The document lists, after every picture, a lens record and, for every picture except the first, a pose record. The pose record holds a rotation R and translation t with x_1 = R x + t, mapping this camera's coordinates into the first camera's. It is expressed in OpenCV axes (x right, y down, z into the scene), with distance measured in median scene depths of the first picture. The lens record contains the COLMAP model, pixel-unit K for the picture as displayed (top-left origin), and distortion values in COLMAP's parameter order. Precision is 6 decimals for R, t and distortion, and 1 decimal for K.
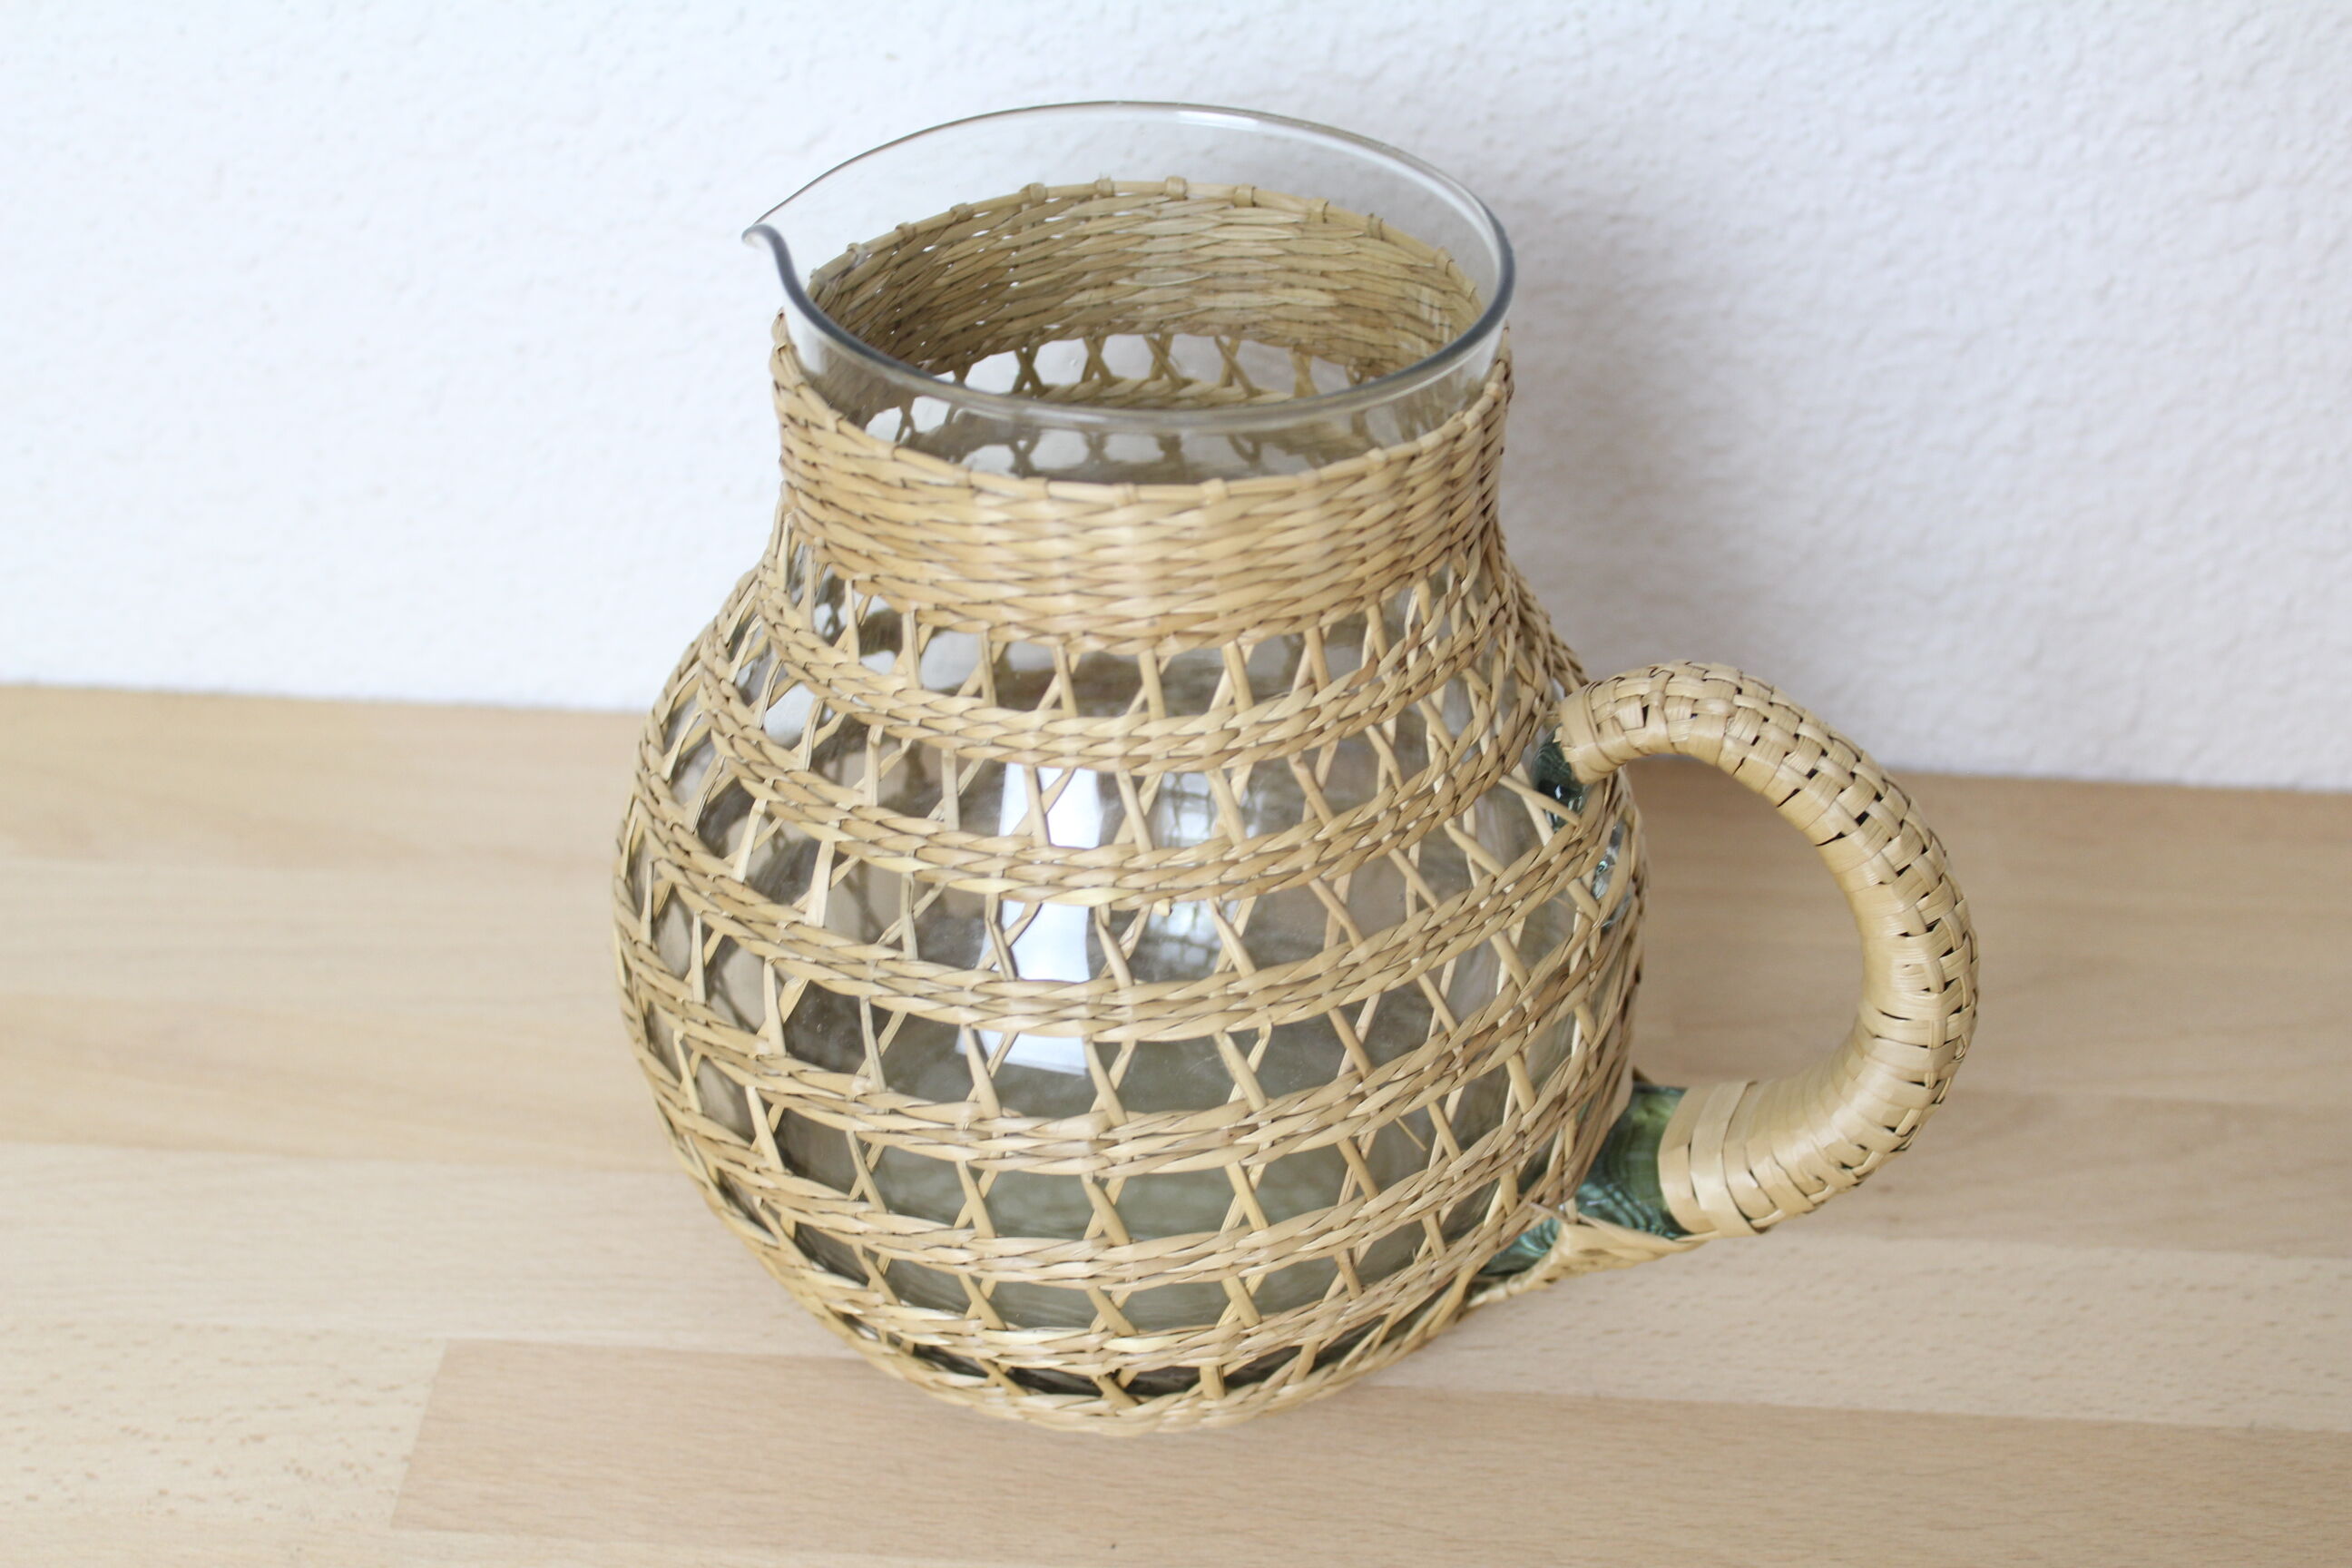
lens RADIAL K [[3323.3, 0, 1178.2], [0, 3323.3, 823.3], [0, 0, 1]] dist [-0.032317, 0.086343]
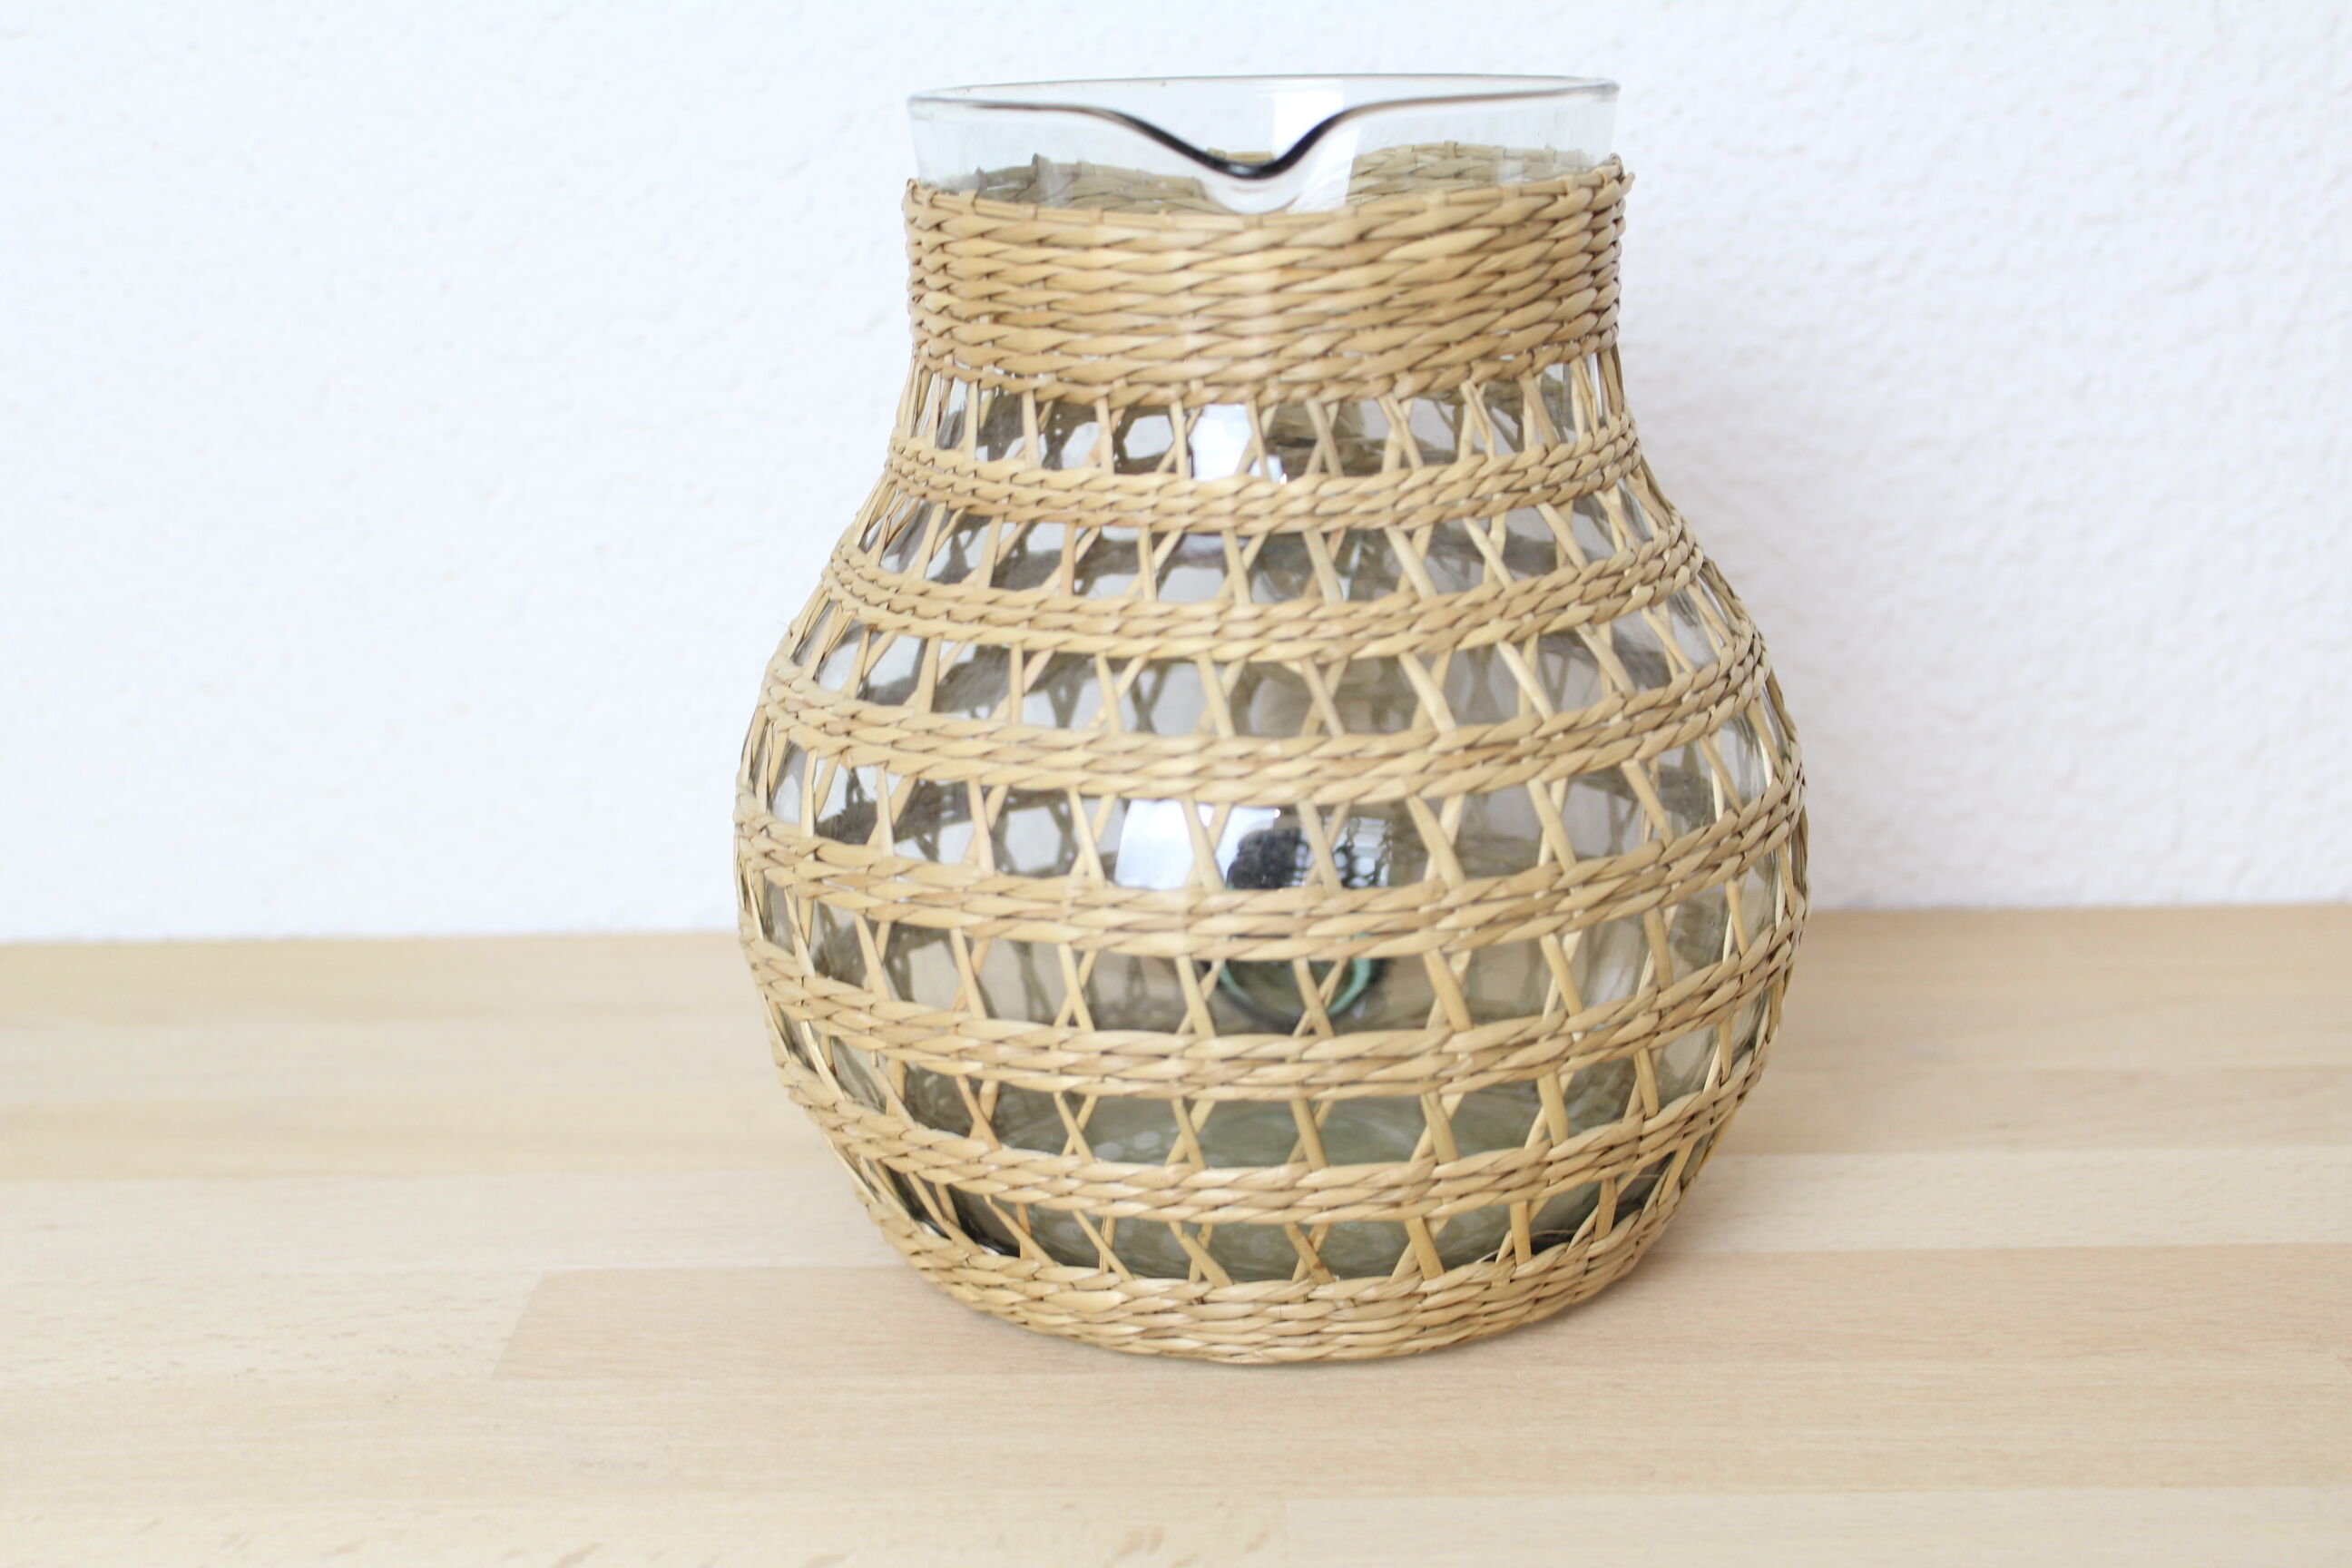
lens RADIAL K [[3323.3, 0, 1178.2], [0, 3323.3, 823.3], [0, 0, 1]] dist [-0.032317, 0.086343]
pose [[0.998296, -0.055704, 0.017410, -0.040190], [0.058269, 0.934517, -0.351117, 0.337568], [0.003289, 0.351533, 0.936170, 0.044758]]
